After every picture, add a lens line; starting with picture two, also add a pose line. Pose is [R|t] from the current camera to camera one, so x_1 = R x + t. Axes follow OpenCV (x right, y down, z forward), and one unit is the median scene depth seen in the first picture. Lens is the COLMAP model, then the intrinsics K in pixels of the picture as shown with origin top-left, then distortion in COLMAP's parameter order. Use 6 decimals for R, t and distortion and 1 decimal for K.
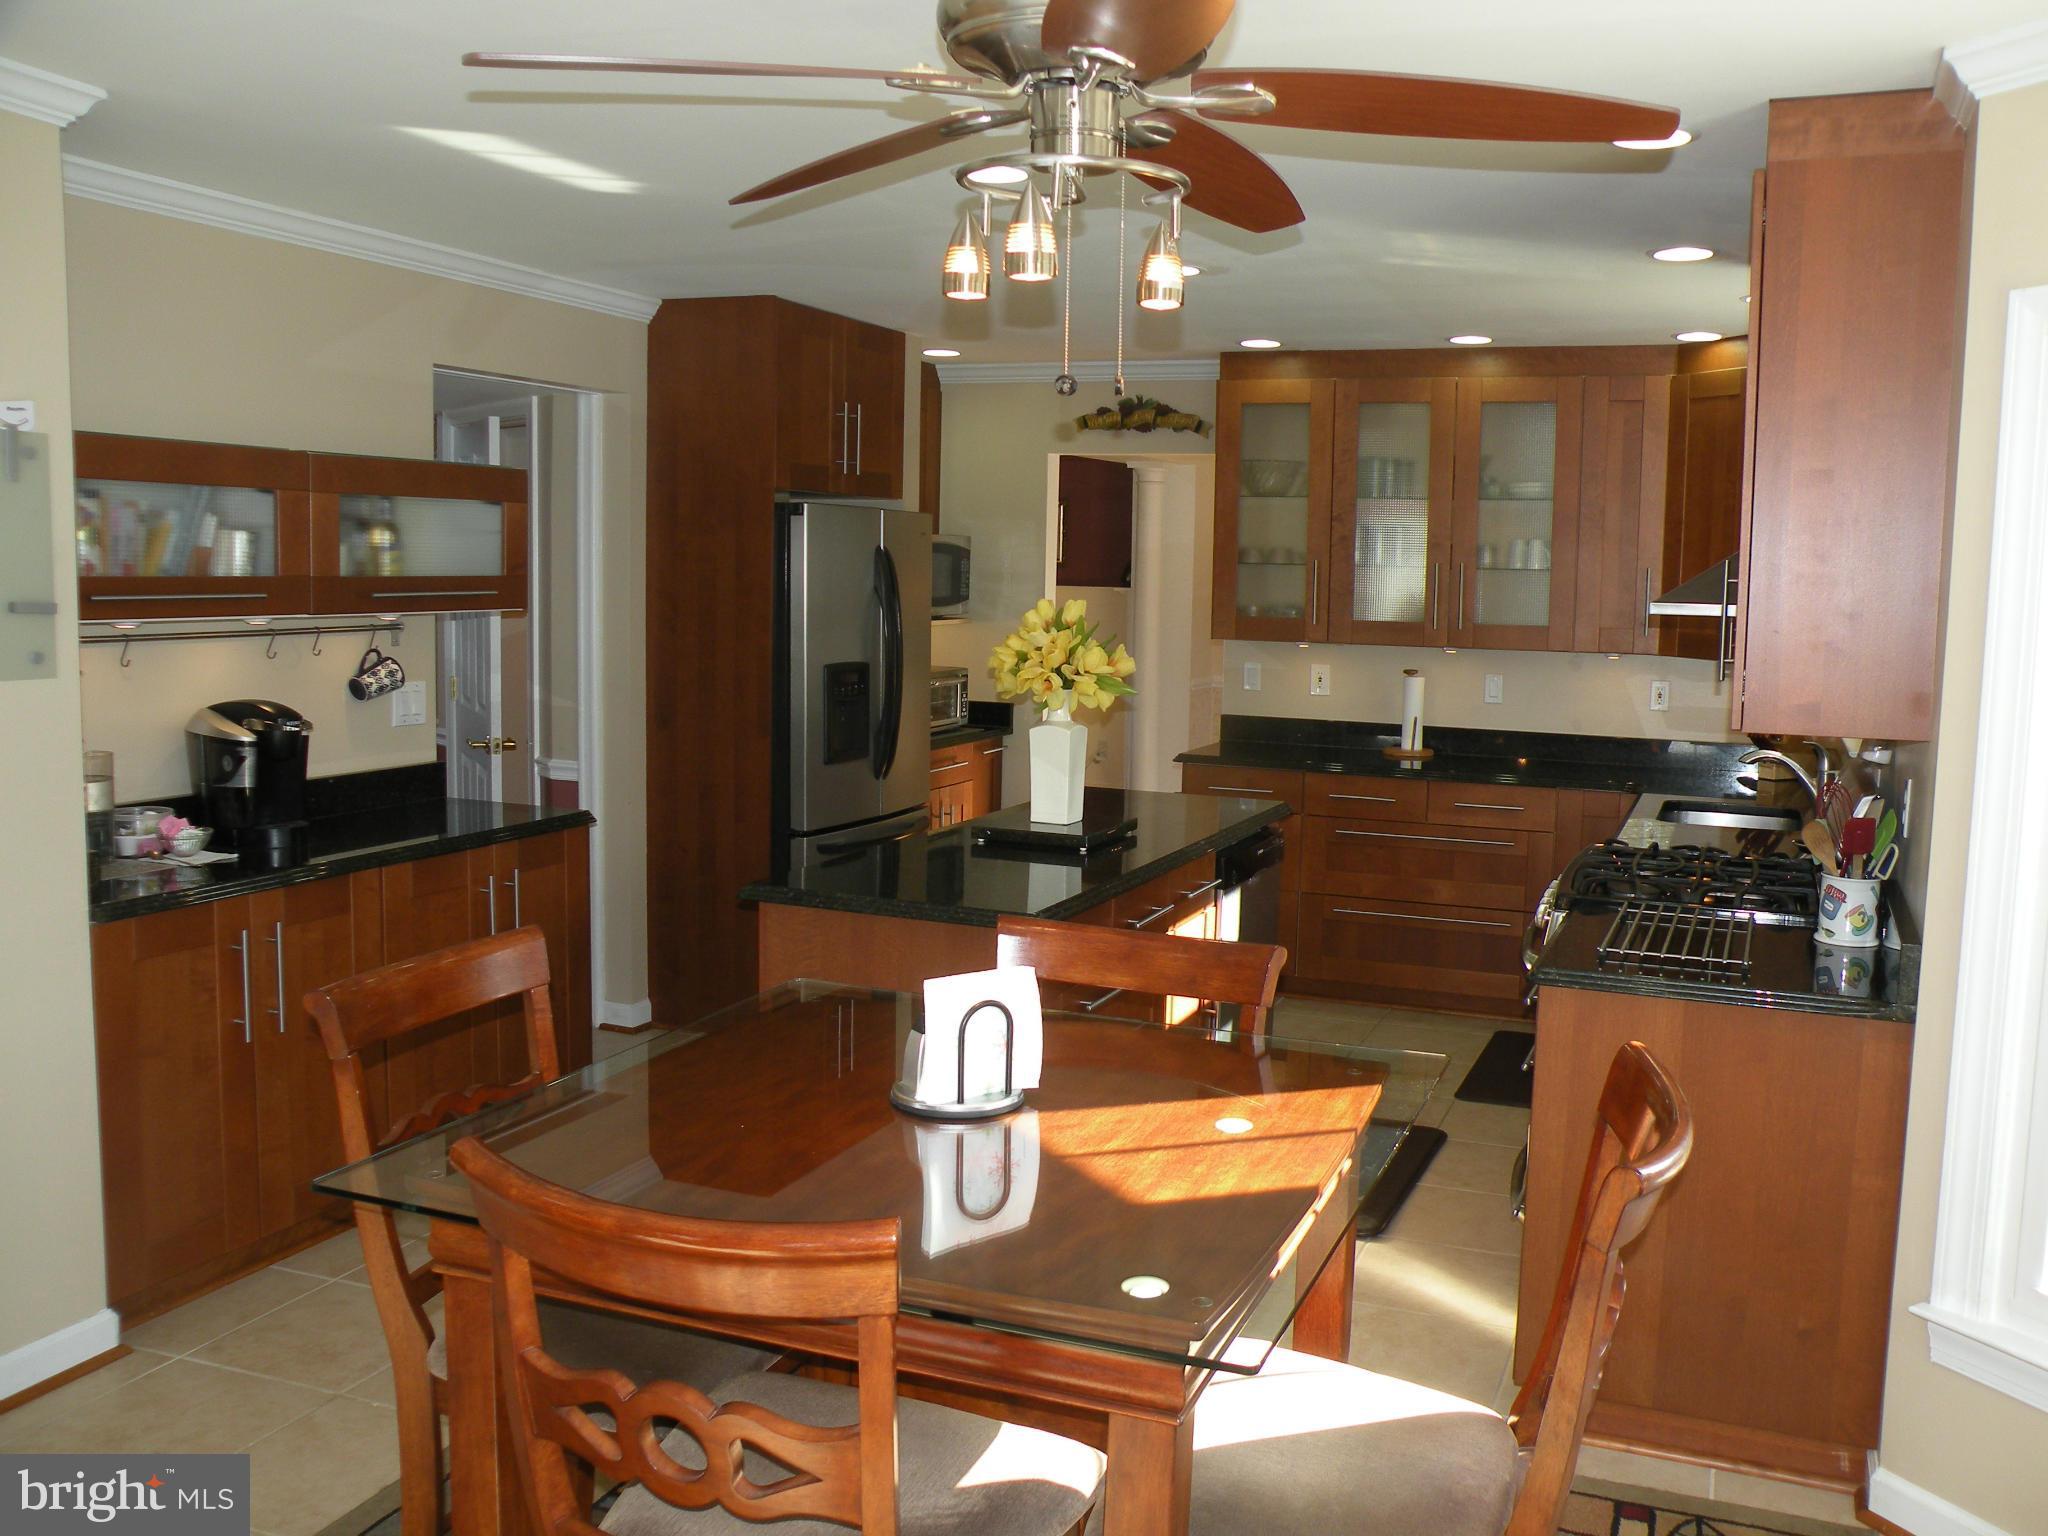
lens RADIAL K [[1766.0, 0, 1031.5], [0, 1766.0, 764.1], [0, 0, 1]] dist [-0.076991, 0.022771]
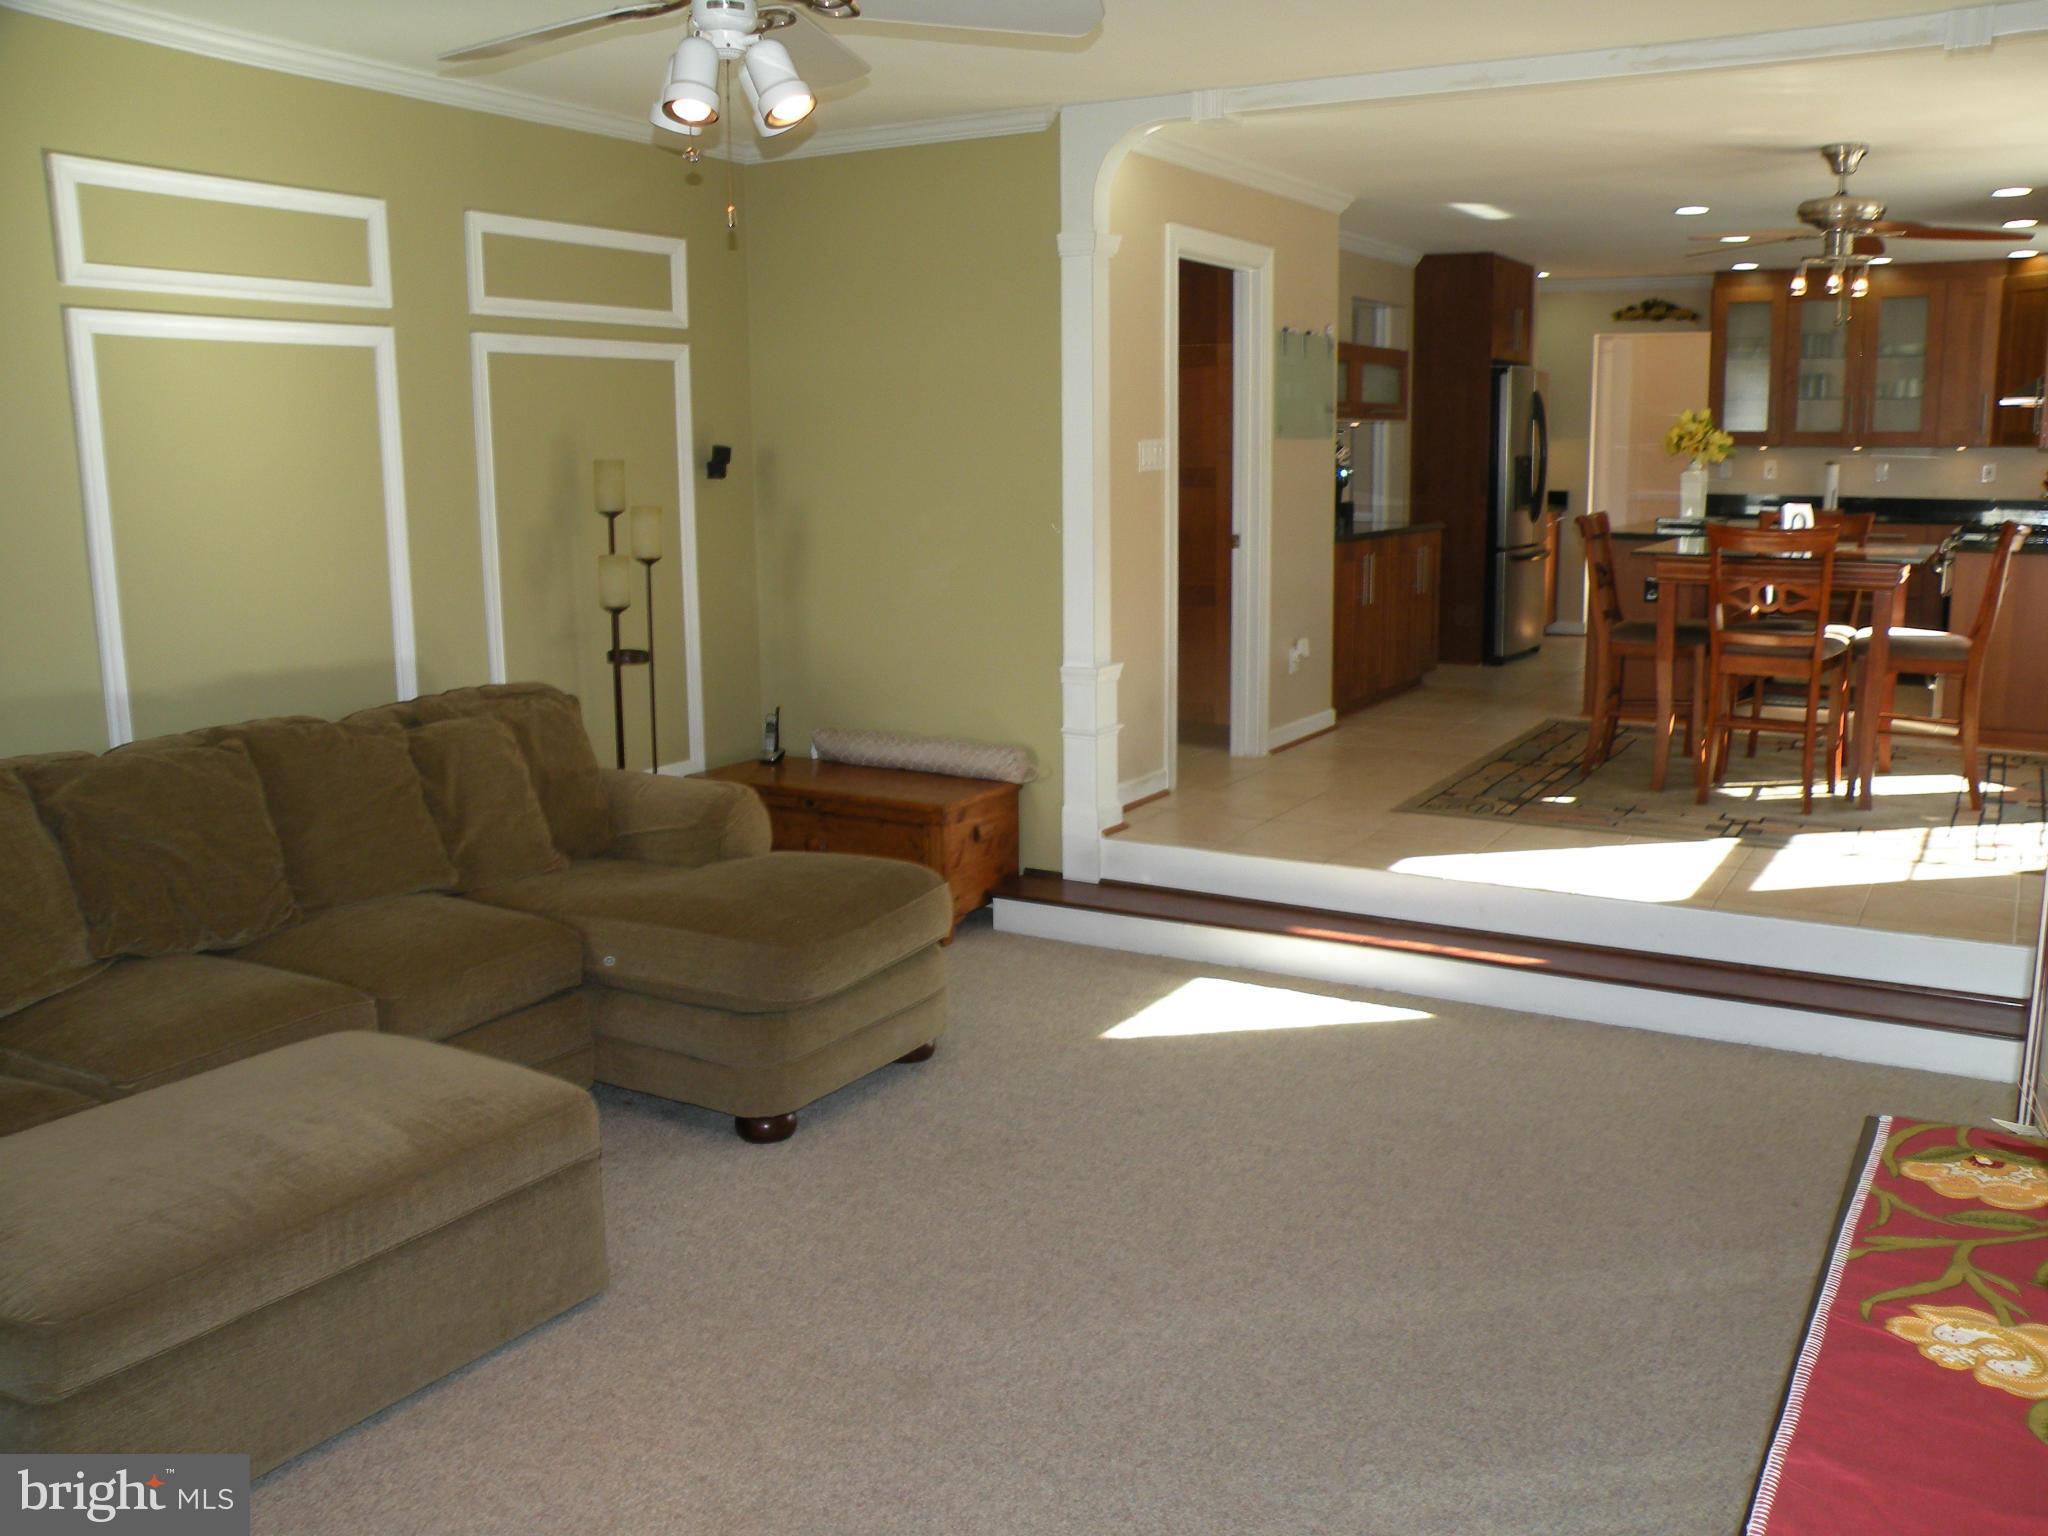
lens RADIAL K [[1766.0, 0, 1018.0], [0, 1766.0, 761.4], [0, 0, 1]] dist [-0.076991, 0.022771]
pose [[0.989942, -0.002871, -0.141446, -0.324701], [0.011885, 0.997948, 0.062920, 0.121211], [0.140975, -0.063968, 0.987944, -0.770735]]
